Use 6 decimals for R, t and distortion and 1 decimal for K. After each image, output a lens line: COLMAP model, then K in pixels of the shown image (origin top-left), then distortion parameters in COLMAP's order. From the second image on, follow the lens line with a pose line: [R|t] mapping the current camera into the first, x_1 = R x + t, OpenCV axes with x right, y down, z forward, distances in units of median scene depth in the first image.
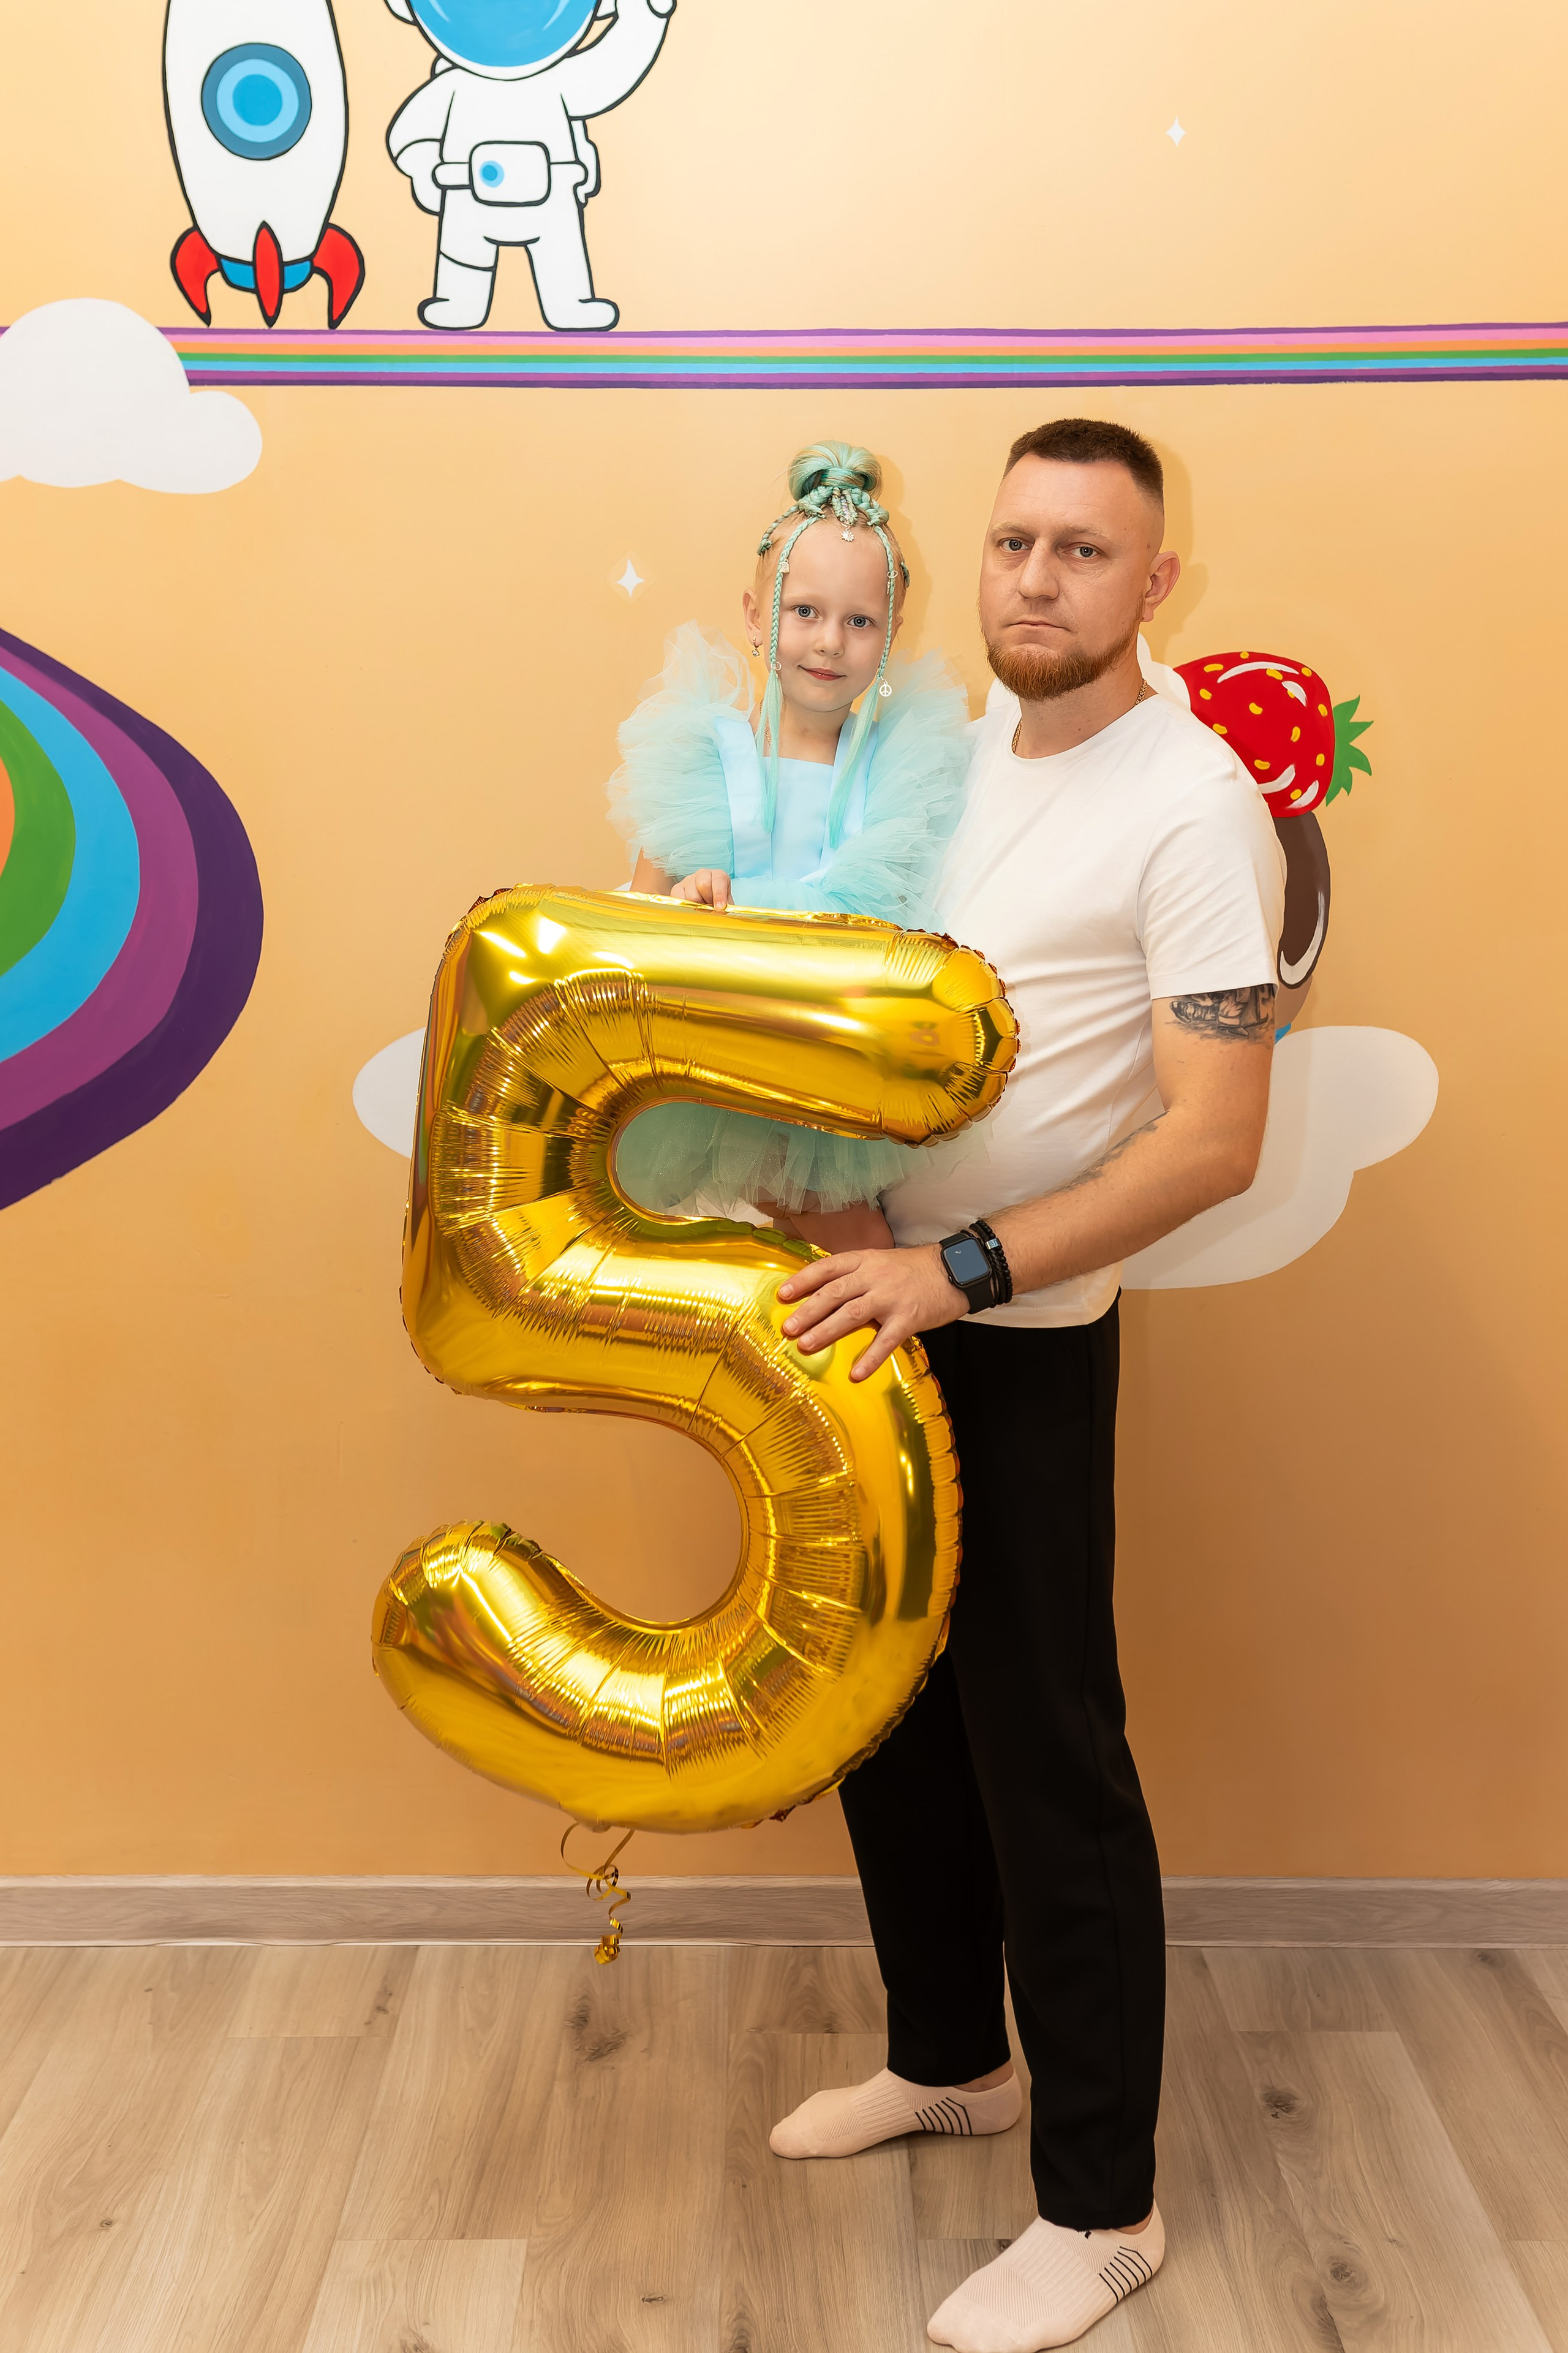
lens RADIAL K [[2659.2, 0, 779.1], [0, 2659.2, 1008.8], [0, 0, 1]] dist [0.068436, -0.069295]
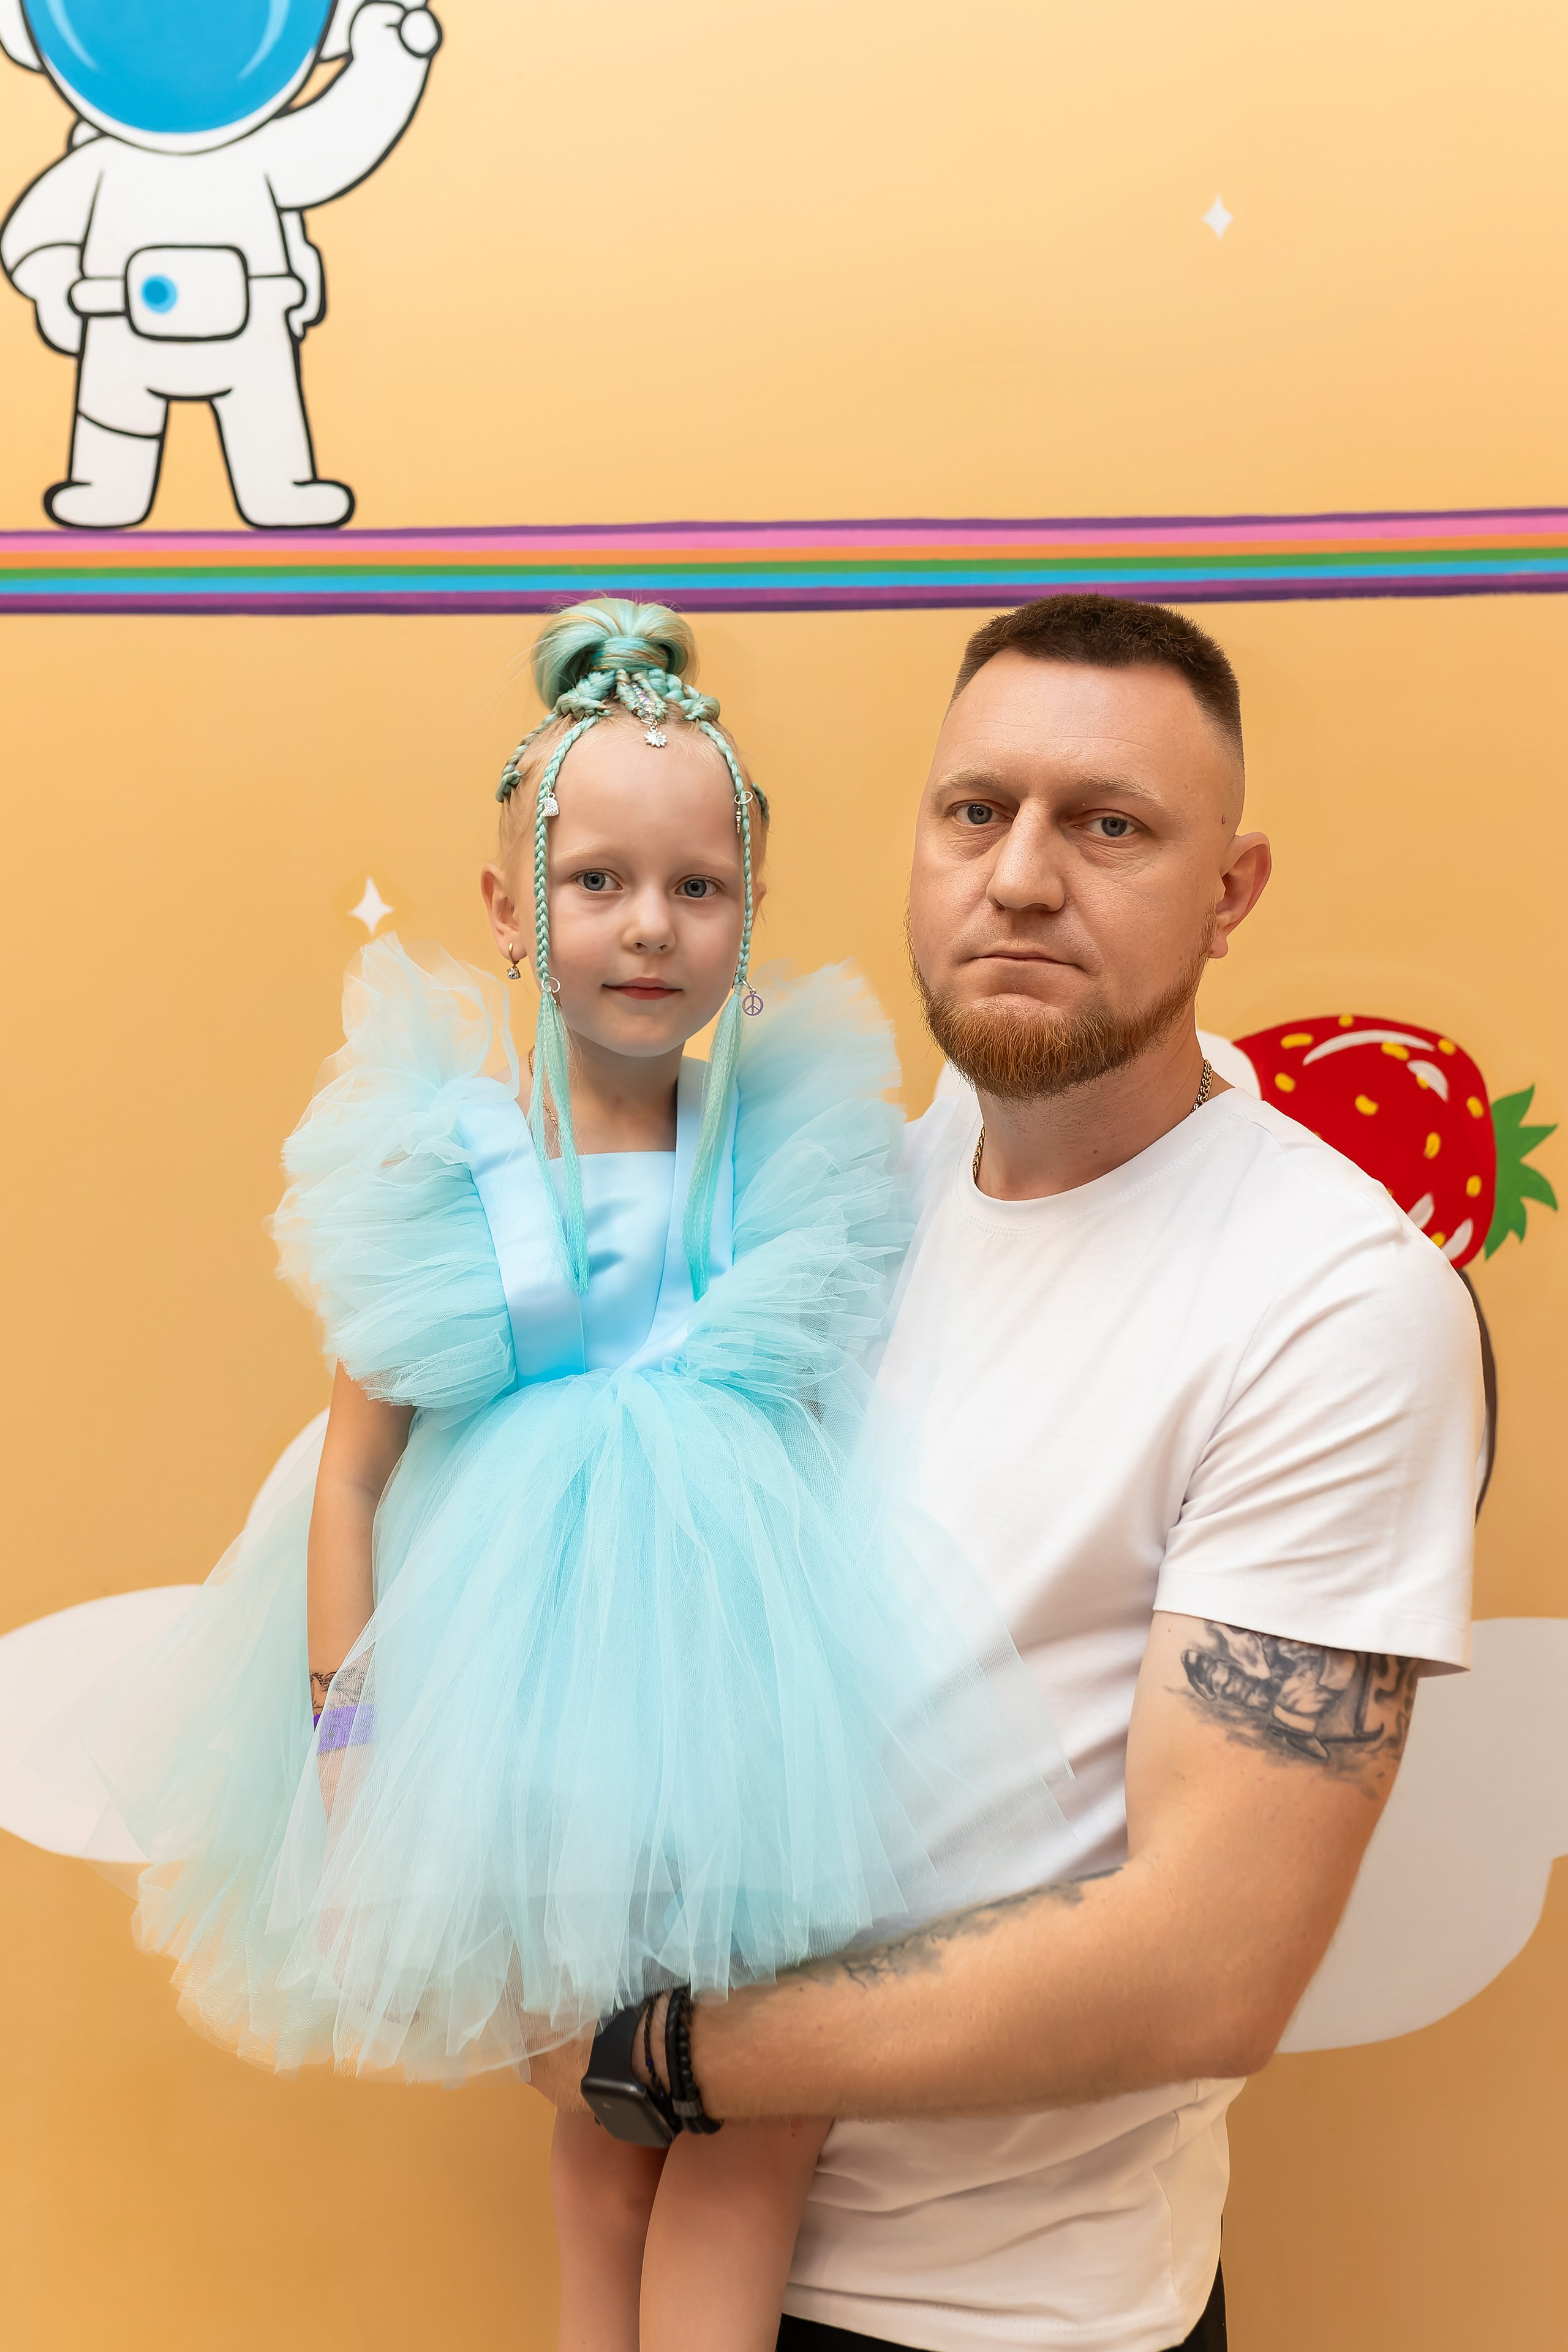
lens RADIAL K [[2372.3, 0, 695.5], [0, 2372.3, 1084.3], [0, 0, 1]] dist [0.050469, -0.031785]
pose [[0.999647, -0.005550, -0.025974, 0.036452], [0.002622, 0.993766, -0.111451, -0.056491], [0.026431, 0.111343, 0.993430, 0.448018]]
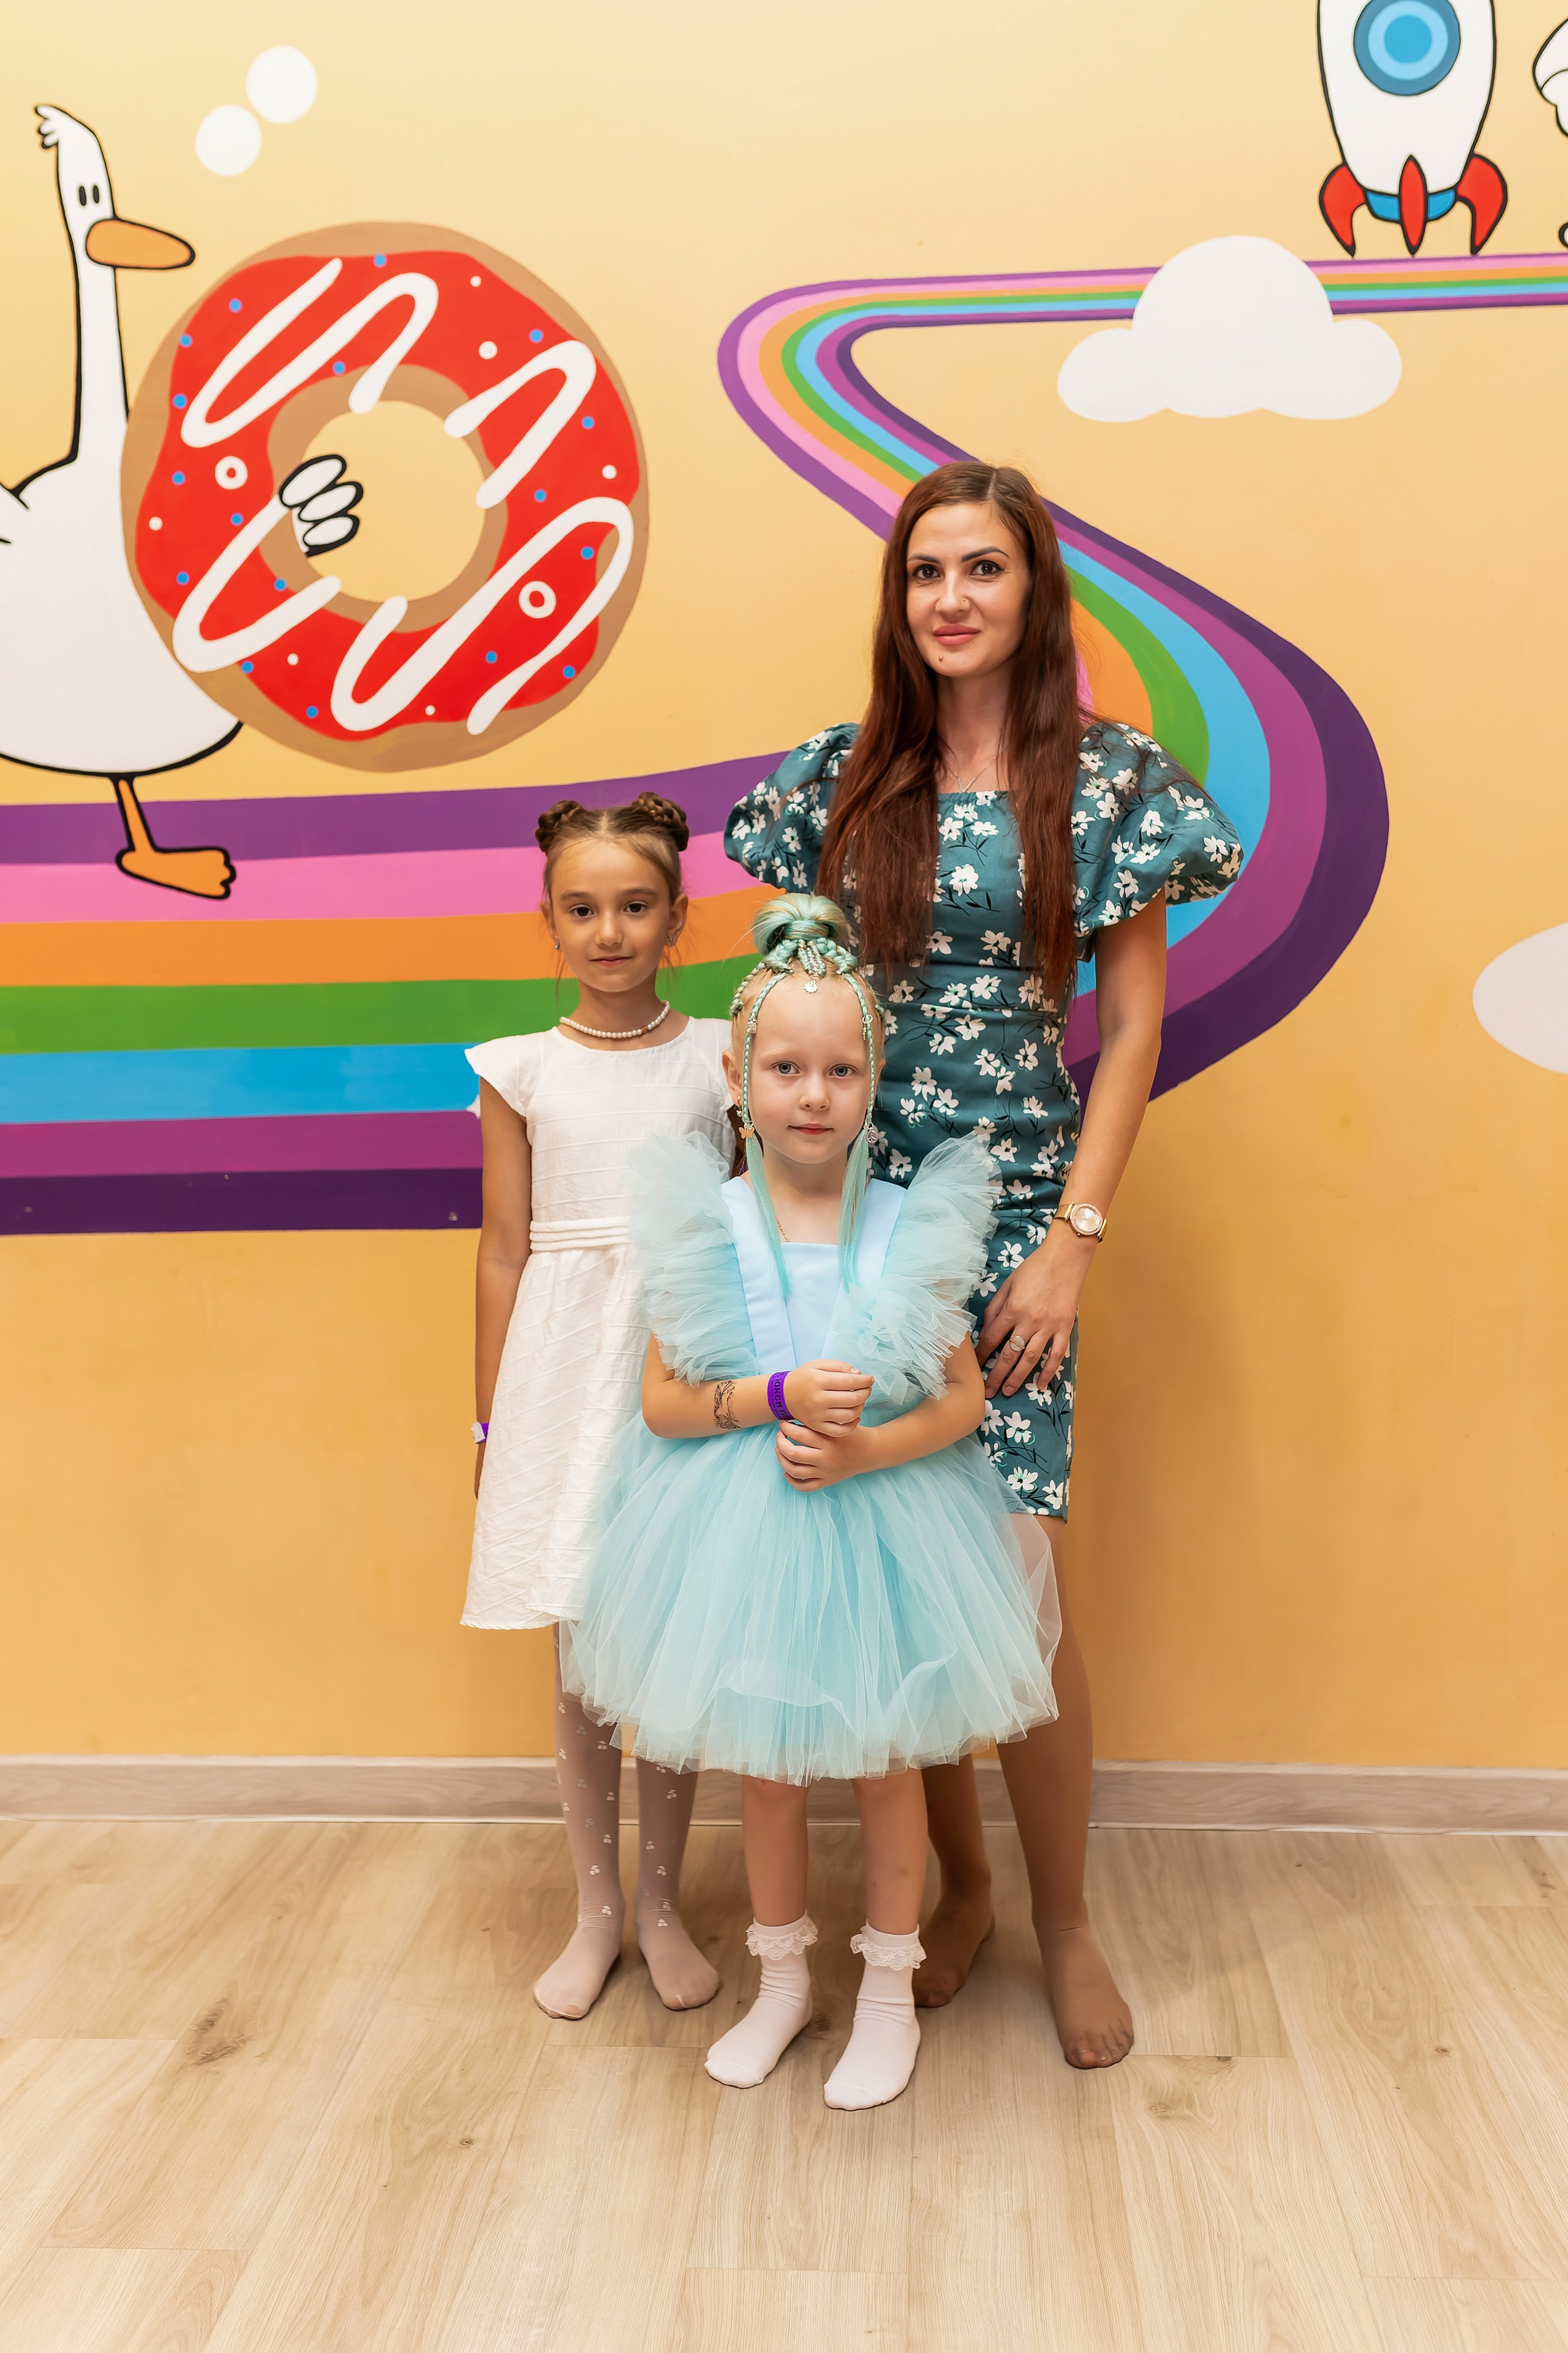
lens RADIAL K [[2500.0, 0, 779.7], [0, 2500.0, 1086.1], [0, 0, 1]] dist [0.067917, -0.079564]
pose [[0.997638, -0.011088, -0.067785, -0.374480], [0.008676, 0.999322, -0.035774, 0.102177], [0.068136, 0.035102, 0.997058, 0.013295]]
